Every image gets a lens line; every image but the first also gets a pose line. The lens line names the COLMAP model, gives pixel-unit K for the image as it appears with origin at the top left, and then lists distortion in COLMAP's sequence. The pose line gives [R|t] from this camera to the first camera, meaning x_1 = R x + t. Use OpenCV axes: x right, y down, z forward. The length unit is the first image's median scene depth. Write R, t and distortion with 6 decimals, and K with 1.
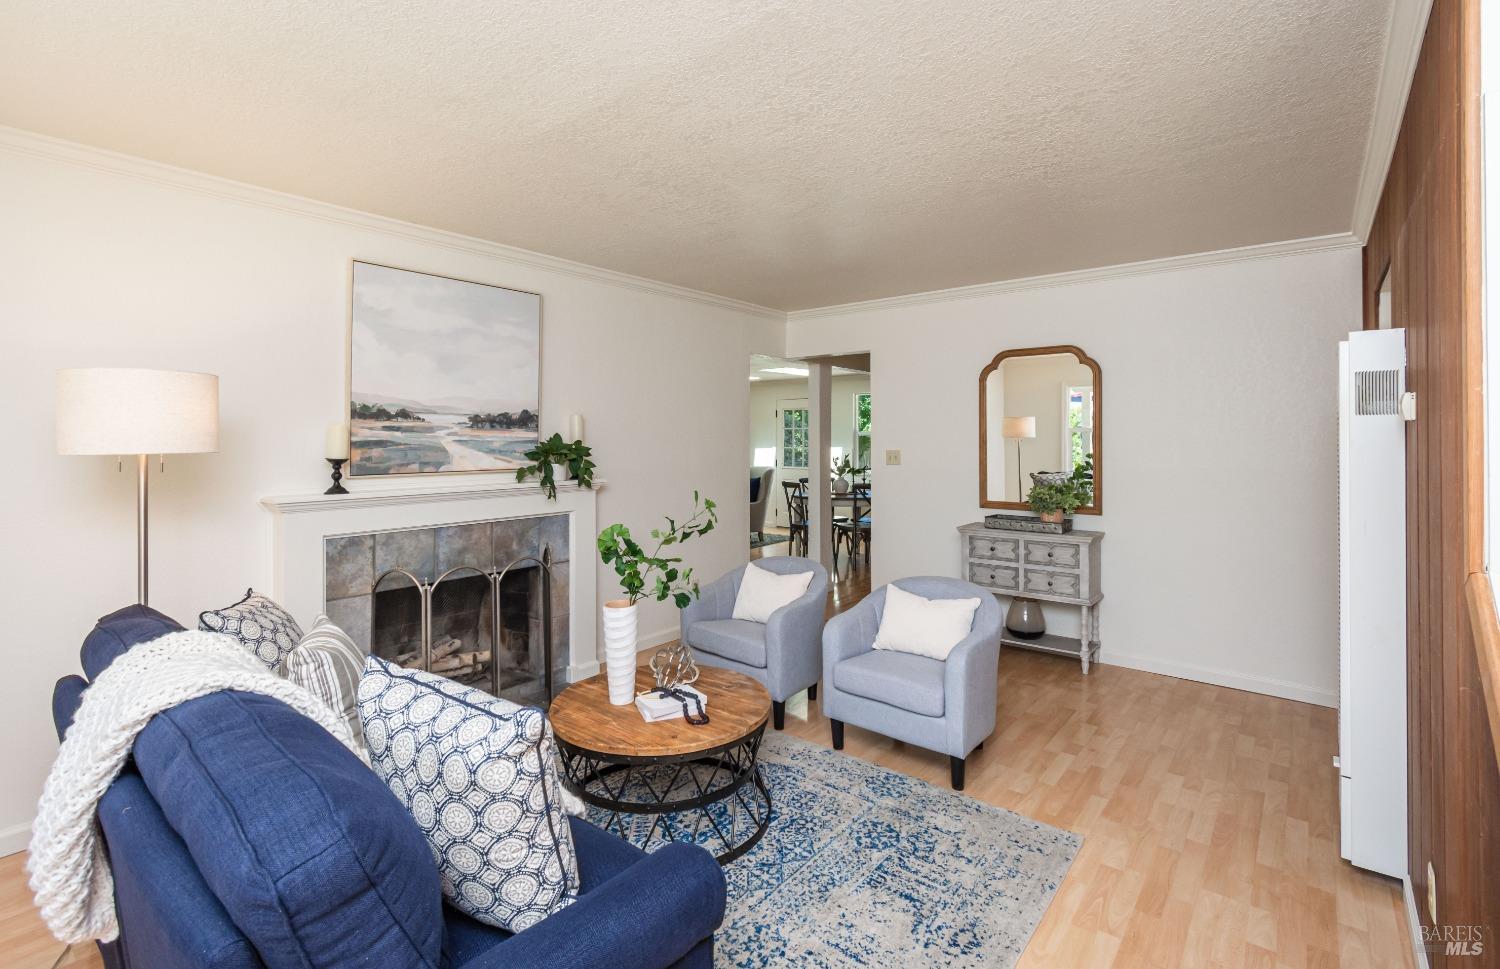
lens RADIAL K [[654.9, 0, 749.9], [0, 654.9, 448.4], [0, 0, 1]] dist [-0.000262, 0.000210]
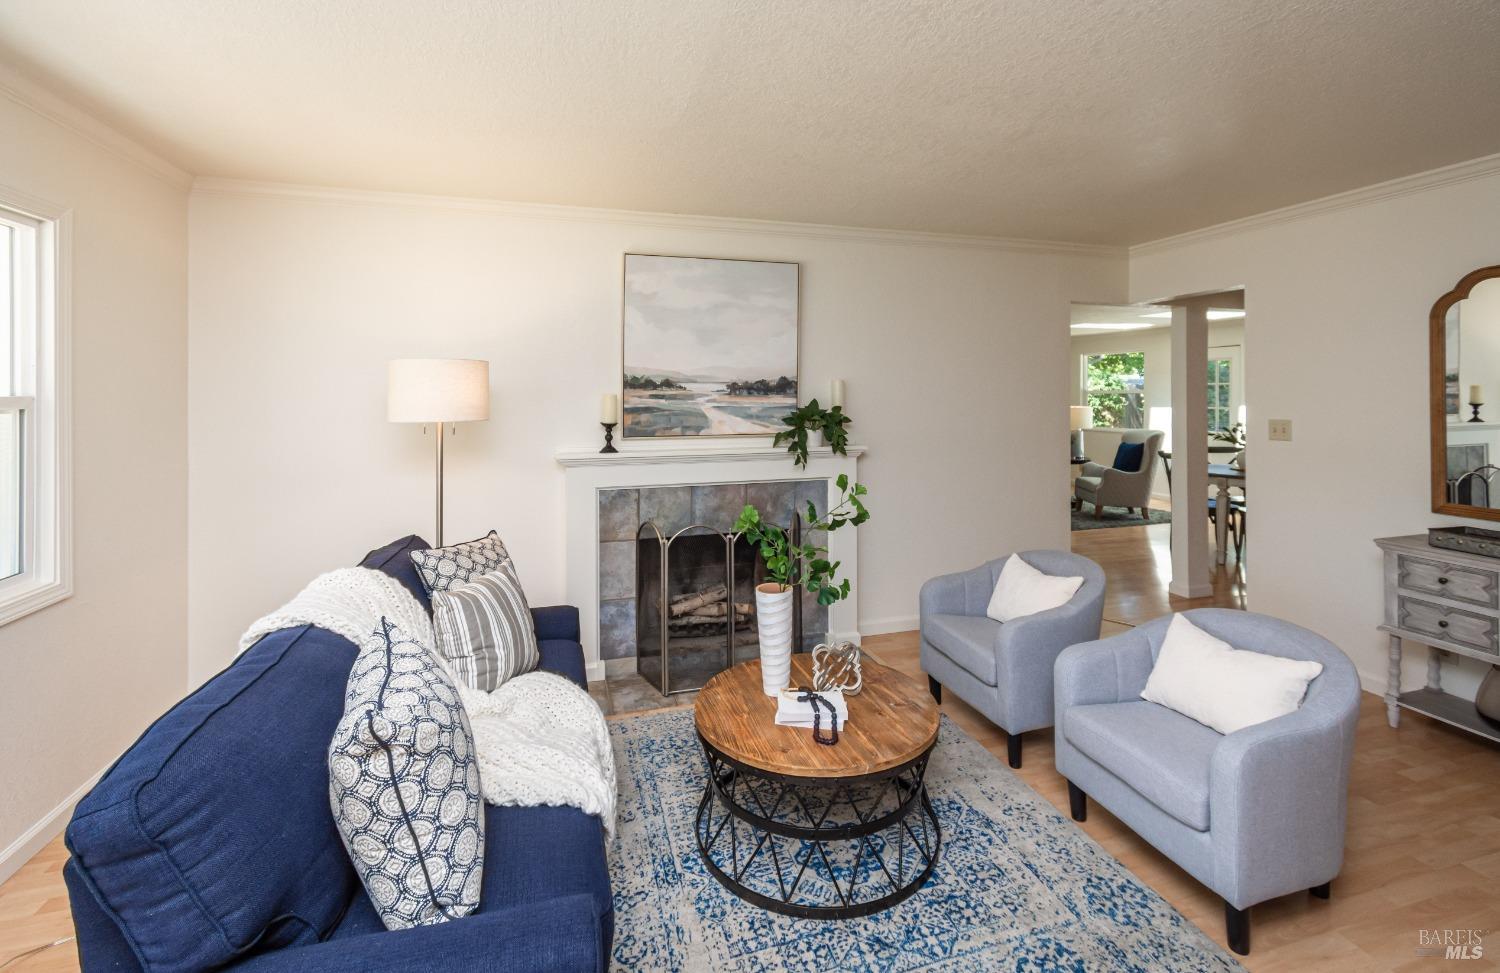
lens RADIAL K [[643.4, 0, 749.5], [0, 643.4, 402.1], [0, 0, 1]] dist [0.001227, 0.000076]
pose [[0.840743, 0.005751, -0.541404, 0.202373], [-0.007414, 0.999972, -0.000891, -0.021883], [0.541384, 0.004763, 0.840762, 0.149724]]
